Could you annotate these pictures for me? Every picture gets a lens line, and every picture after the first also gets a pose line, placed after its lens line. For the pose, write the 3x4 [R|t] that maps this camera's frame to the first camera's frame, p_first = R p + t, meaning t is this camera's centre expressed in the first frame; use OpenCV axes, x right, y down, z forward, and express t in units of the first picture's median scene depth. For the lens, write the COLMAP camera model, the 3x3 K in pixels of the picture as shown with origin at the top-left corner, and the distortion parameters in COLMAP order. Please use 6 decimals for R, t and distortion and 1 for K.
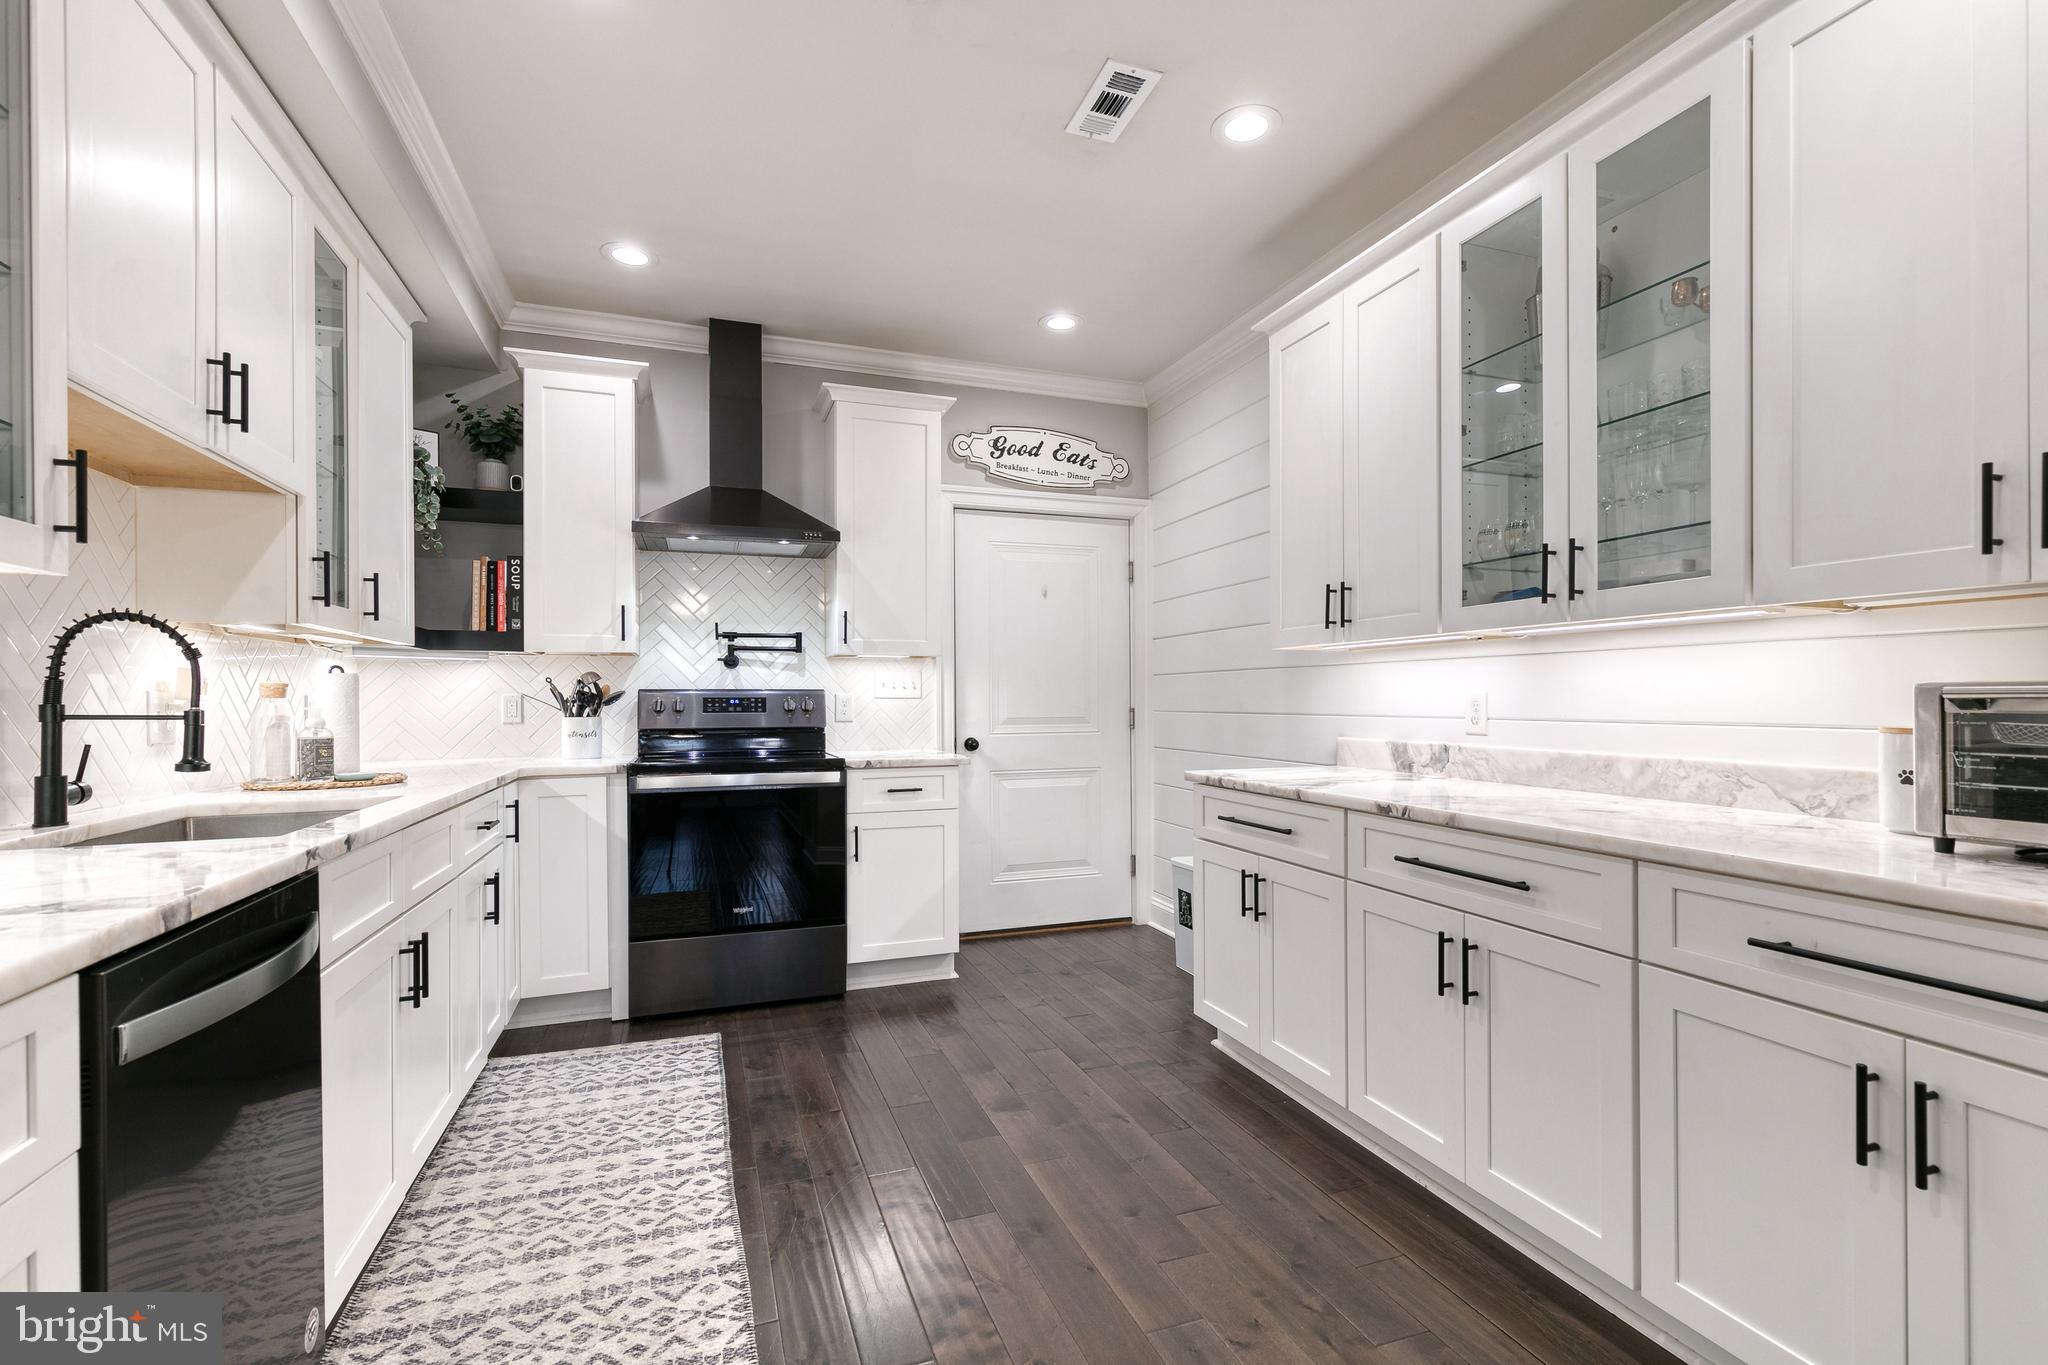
lens RADIAL K [[940.6, 0, 1046.1], [0, 940.6, 694.8], [0, 0, 1]] dist [0.004207, -0.000668]
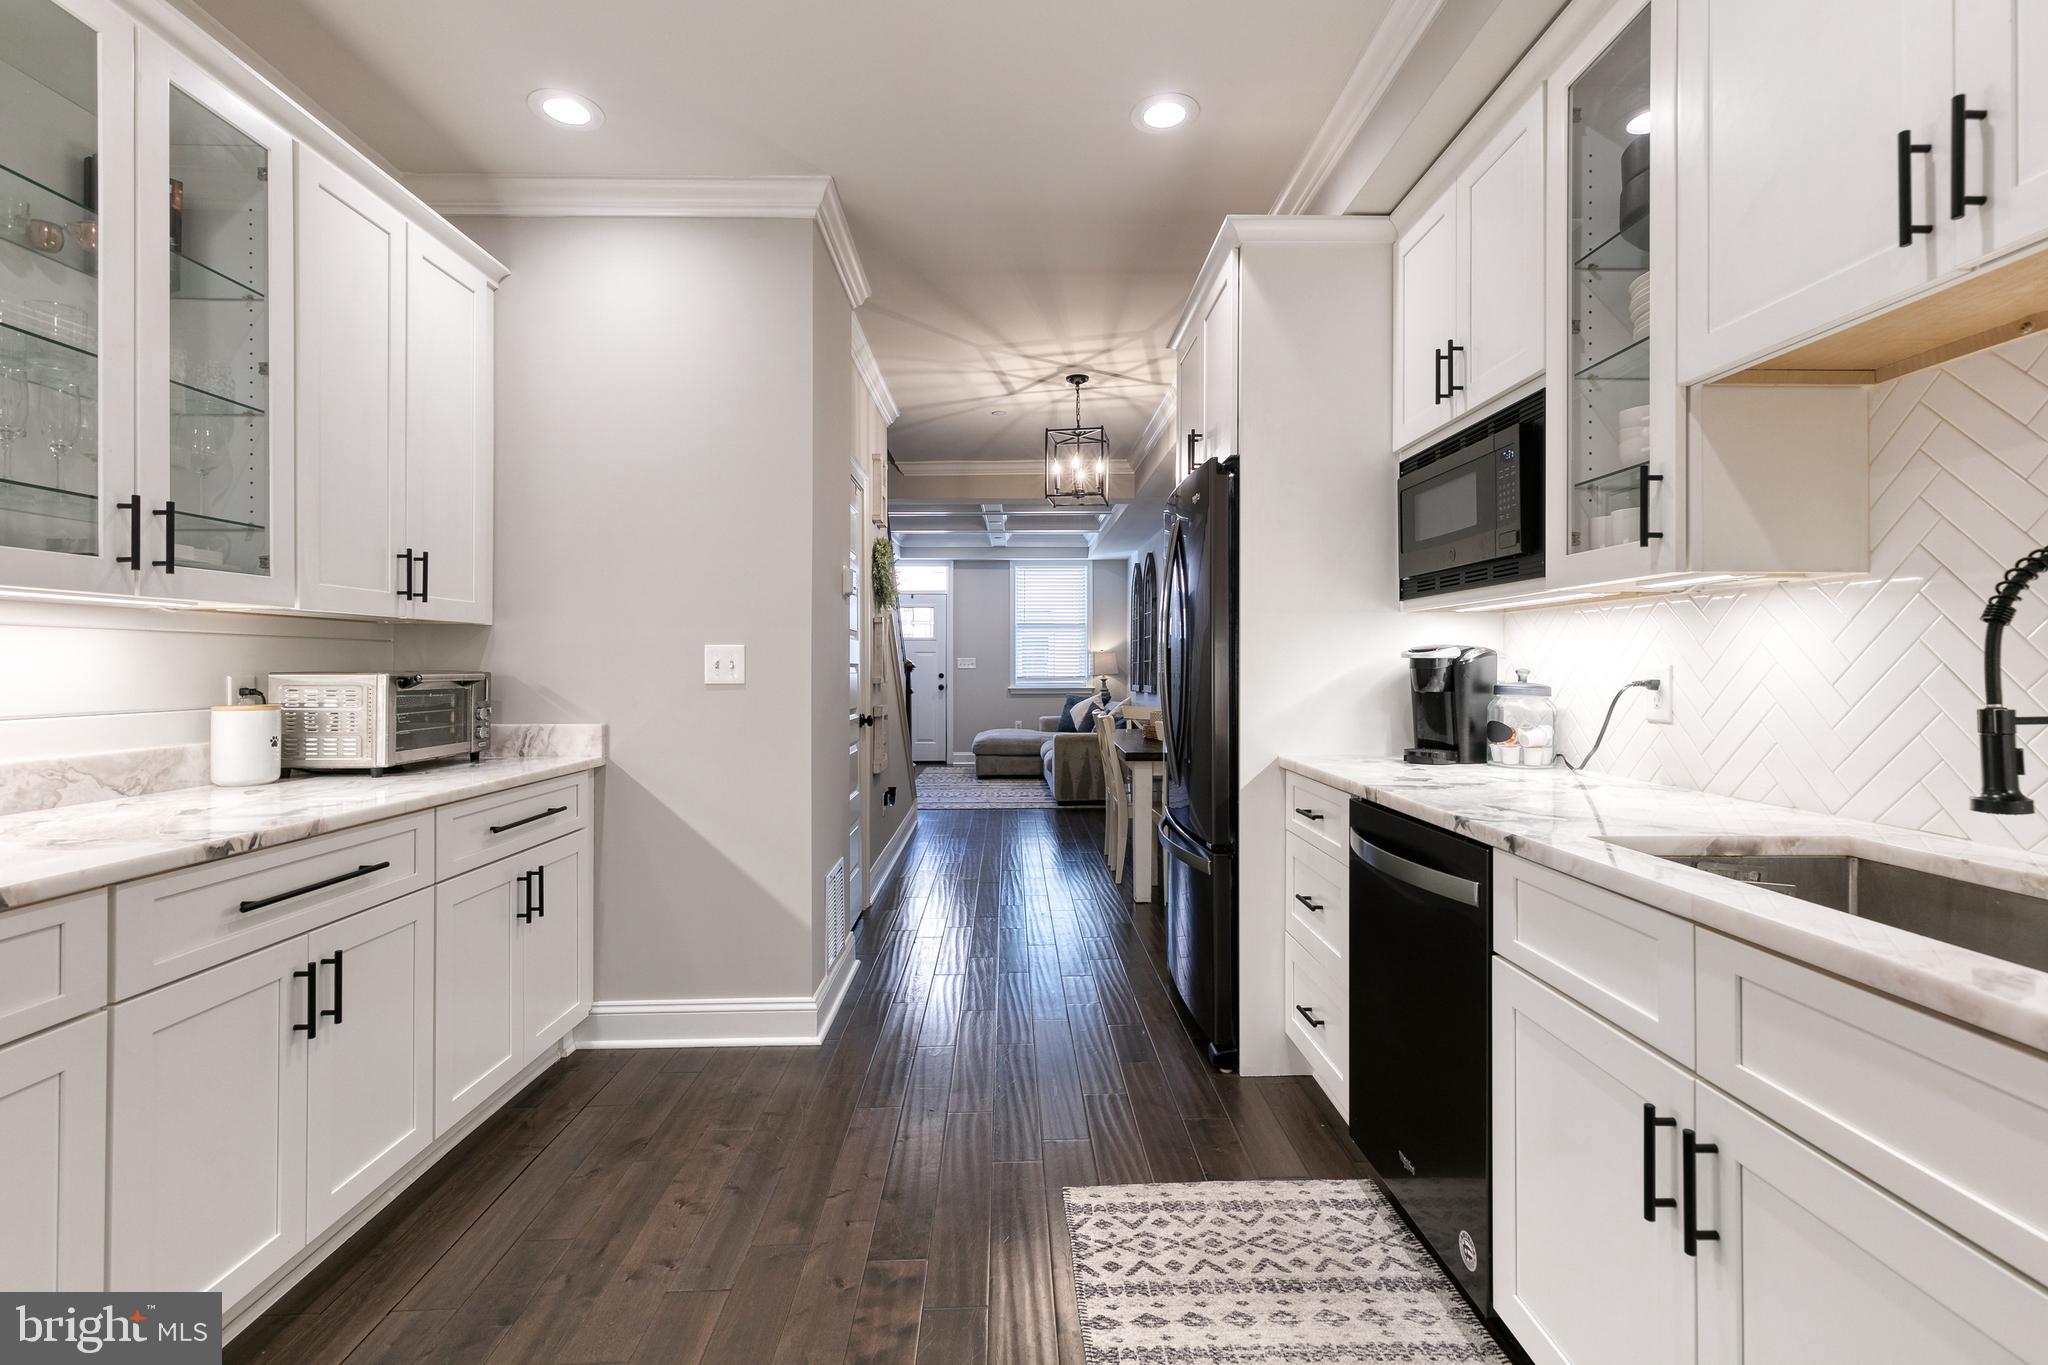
lens RADIAL K [[941.4, 0, 1037.7], [0, 941.4, 656.3], [0, 0, 1]] dist [0.001836, -0.000393]
pose [[-0.946885, 0.009036, 0.321447, -0.317748], [0.004269, 0.999870, -0.015531, -0.005850], [-0.321545, -0.013334, -0.946800, 1.067819]]
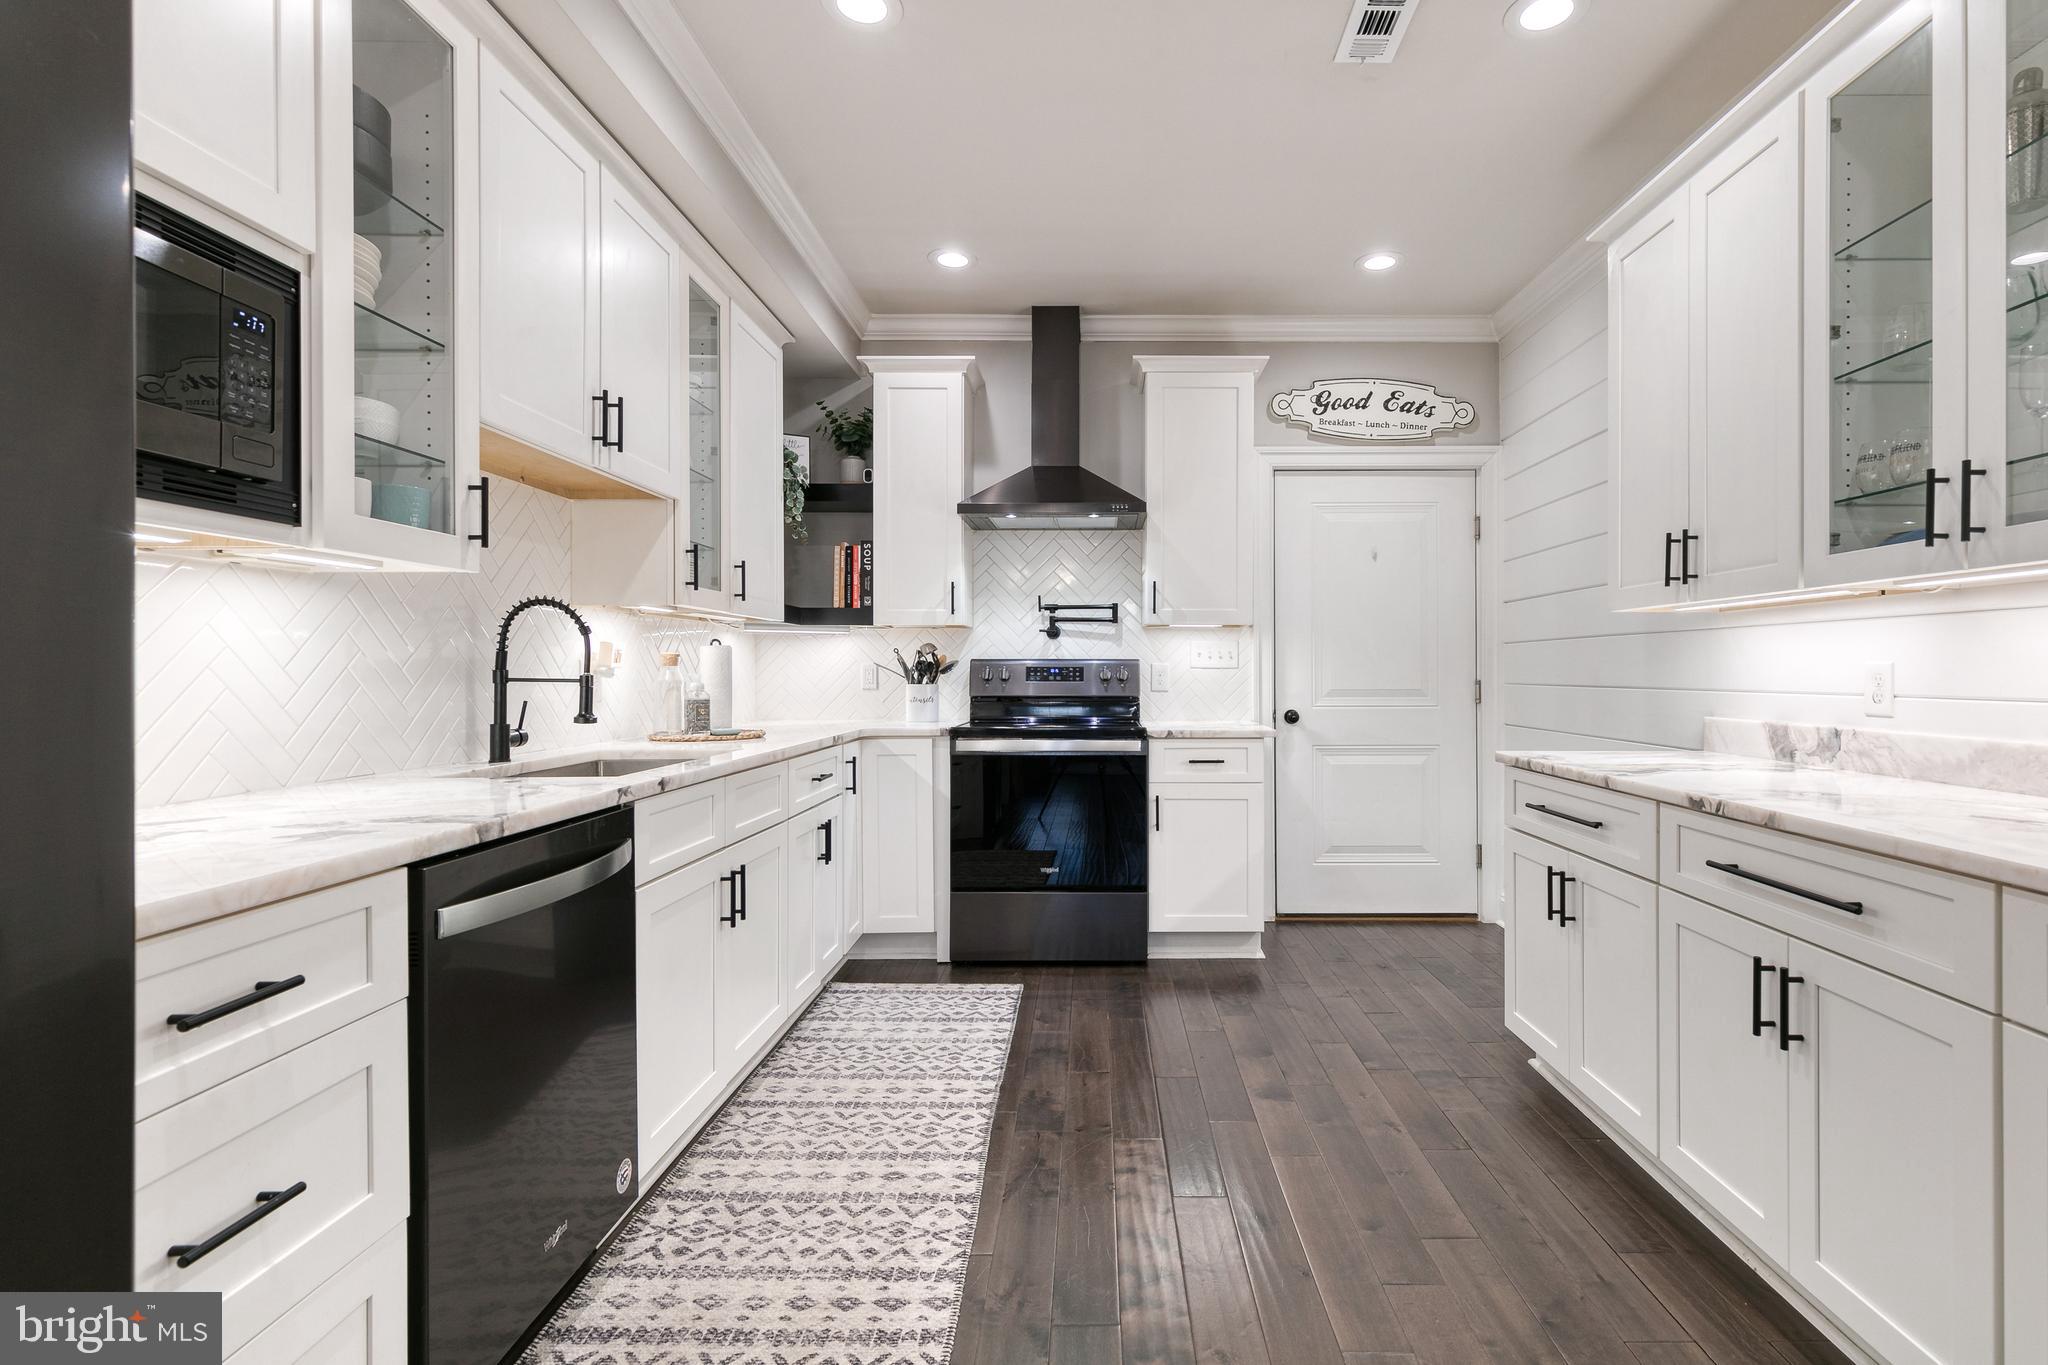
lens RADIAL K [[969.6, 0, 1099.5], [0, 969.6, 667.1], [0, 0, 1]] dist [0.002892, -0.001362]
pose [[0.936858, 0.002664, -0.349701, 0.119976], [-0.001967, 0.999995, 0.002349, 0.000713], [0.349706, -0.001512, 0.936858, 0.012854]]
